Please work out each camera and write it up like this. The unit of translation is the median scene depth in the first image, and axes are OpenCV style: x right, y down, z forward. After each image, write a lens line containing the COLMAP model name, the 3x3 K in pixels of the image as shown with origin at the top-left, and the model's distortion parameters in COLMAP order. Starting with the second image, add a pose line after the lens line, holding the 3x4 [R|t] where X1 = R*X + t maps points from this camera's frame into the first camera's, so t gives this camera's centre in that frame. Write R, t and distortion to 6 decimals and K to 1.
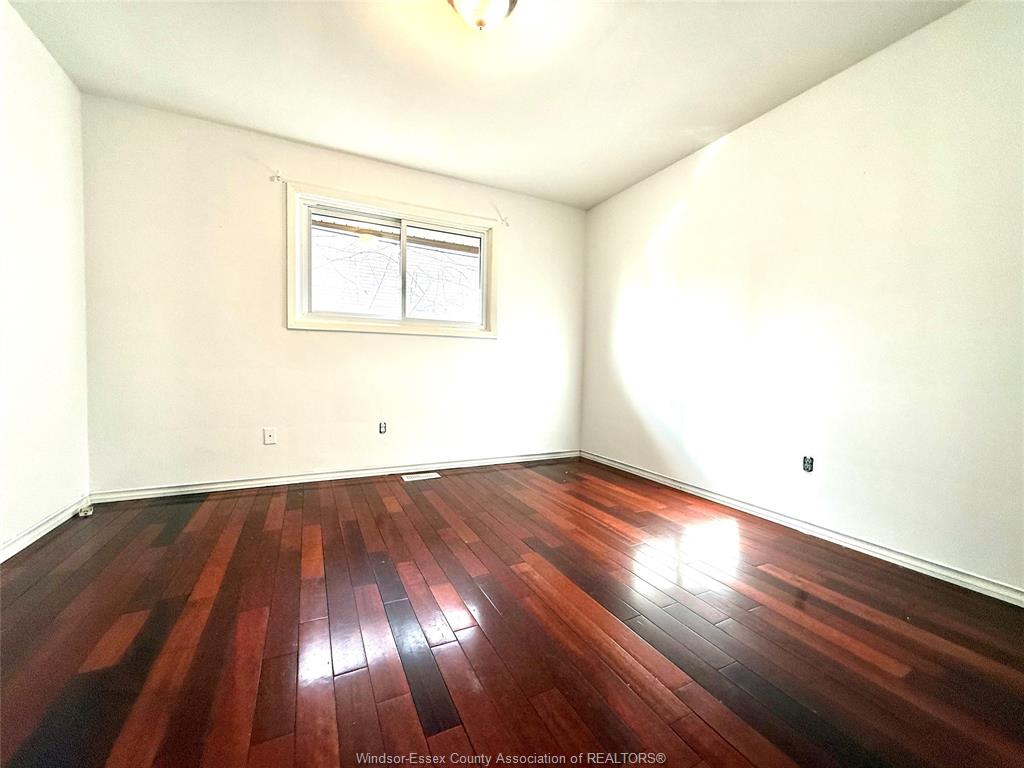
lens RADIAL K [[405.6, 0, 515.7], [0, 405.6, 386.6], [0, 0, 1]] dist [-0.000427, 0.000511]
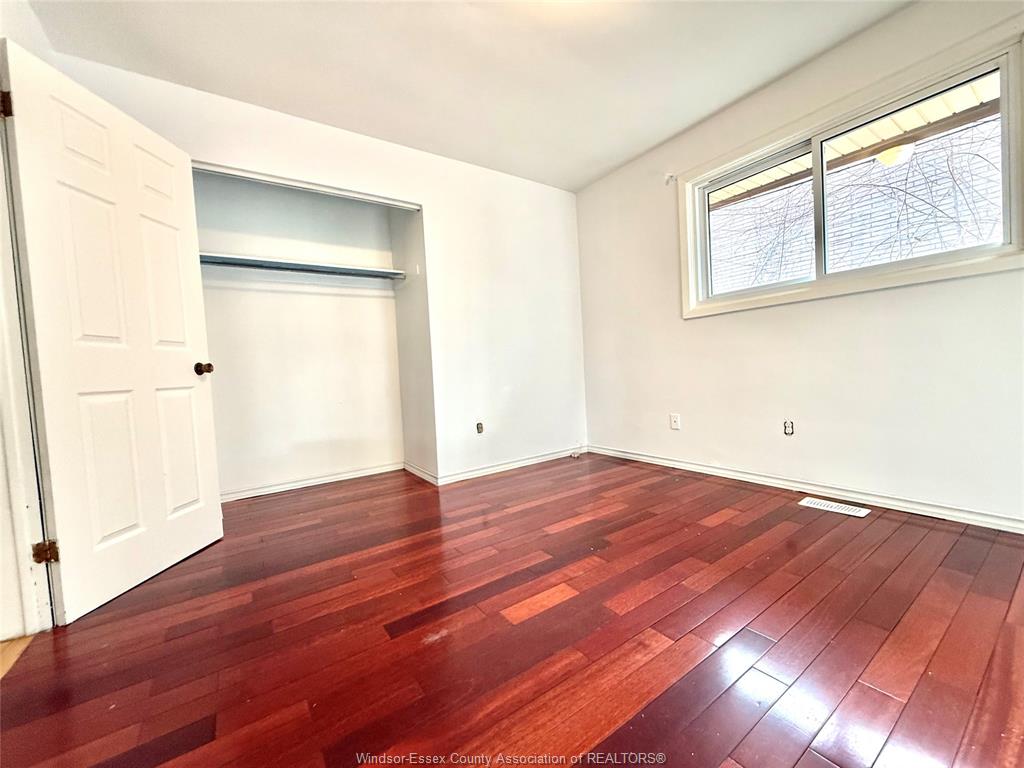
lens RADIAL K [[405.6, 0, 507.0], [0, 405.6, 388.5], [0, 0, 1]] dist [-0.000427, 0.000511]
pose [[0.141096, 0.027551, -0.989613, 0.401914], [0.010685, 0.999512, 0.029350, -0.003075], [0.989938, -0.014715, 0.140733, 0.405914]]
